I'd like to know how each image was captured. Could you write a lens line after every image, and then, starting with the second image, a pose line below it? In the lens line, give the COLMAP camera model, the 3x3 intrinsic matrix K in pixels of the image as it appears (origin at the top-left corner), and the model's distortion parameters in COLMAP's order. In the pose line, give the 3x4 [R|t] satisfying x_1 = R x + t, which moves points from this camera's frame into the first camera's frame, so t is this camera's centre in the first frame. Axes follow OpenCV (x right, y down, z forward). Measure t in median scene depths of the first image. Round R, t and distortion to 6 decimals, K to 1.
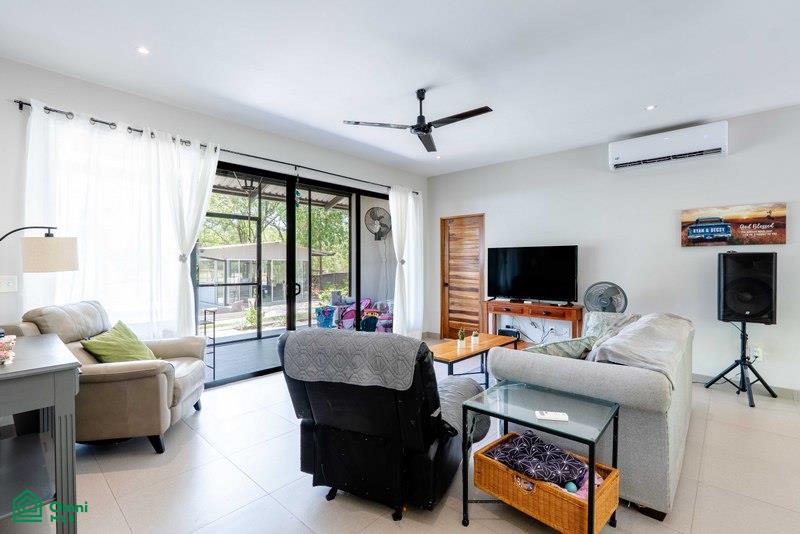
lens RADIAL K [[368.8, 0, 400.1], [0, 368.8, 266.1], [0, 0, 1]] dist [0.001600, -0.001027]
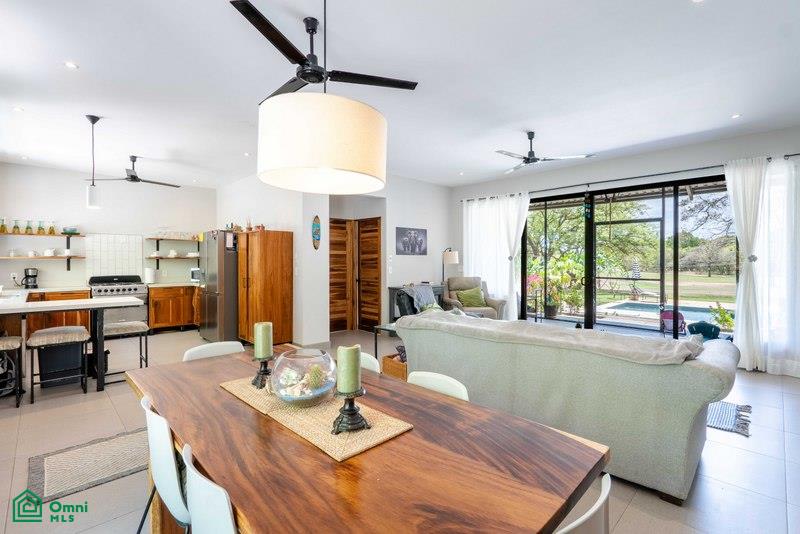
lens RADIAL K [[368.8, 0, 400.0], [0, 368.8, 263.8], [0, 0, 1]] dist [0.001600, -0.001027]
pose [[-0.059001, 0.005510, -0.998243, 0.997400], [-0.010300, 0.999928, 0.006128, 0.002575], [0.998205, 0.010643, -0.058940, 0.421583]]
